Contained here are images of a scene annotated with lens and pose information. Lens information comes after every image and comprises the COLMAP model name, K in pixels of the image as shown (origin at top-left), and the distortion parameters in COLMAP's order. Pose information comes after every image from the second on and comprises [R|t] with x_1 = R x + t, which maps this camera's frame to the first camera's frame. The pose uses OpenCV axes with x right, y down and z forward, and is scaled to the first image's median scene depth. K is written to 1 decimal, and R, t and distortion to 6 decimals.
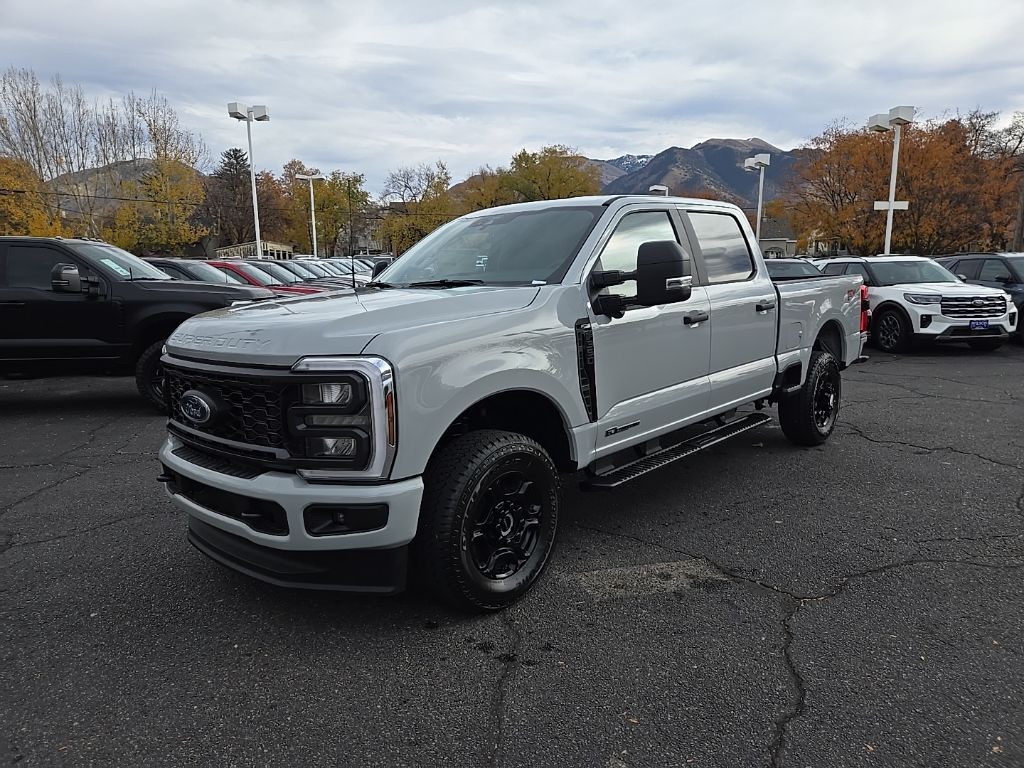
lens RADIAL K [[774.3, 0, 512.2], [0, 774.3, 417.8], [0, 0, 1]] dist [0.026004, 0.000036]
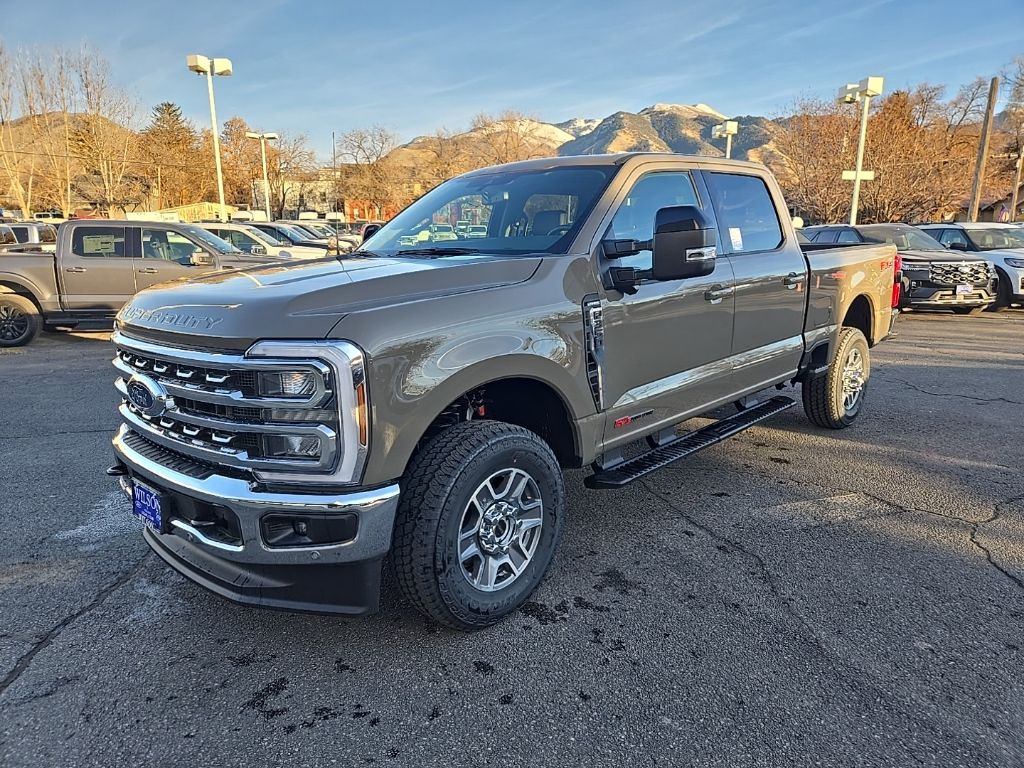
lens RADIAL K [[774.3, 0, 512.2], [0, 774.3, 417.8], [0, 0, 1]] dist [0.026004, 0.000036]
pose [[0.999758, 0.011555, -0.018732, 0.021547], [-0.010779, 0.999102, 0.040981, -0.025064], [0.019189, -0.040770, 0.998984, 0.123006]]
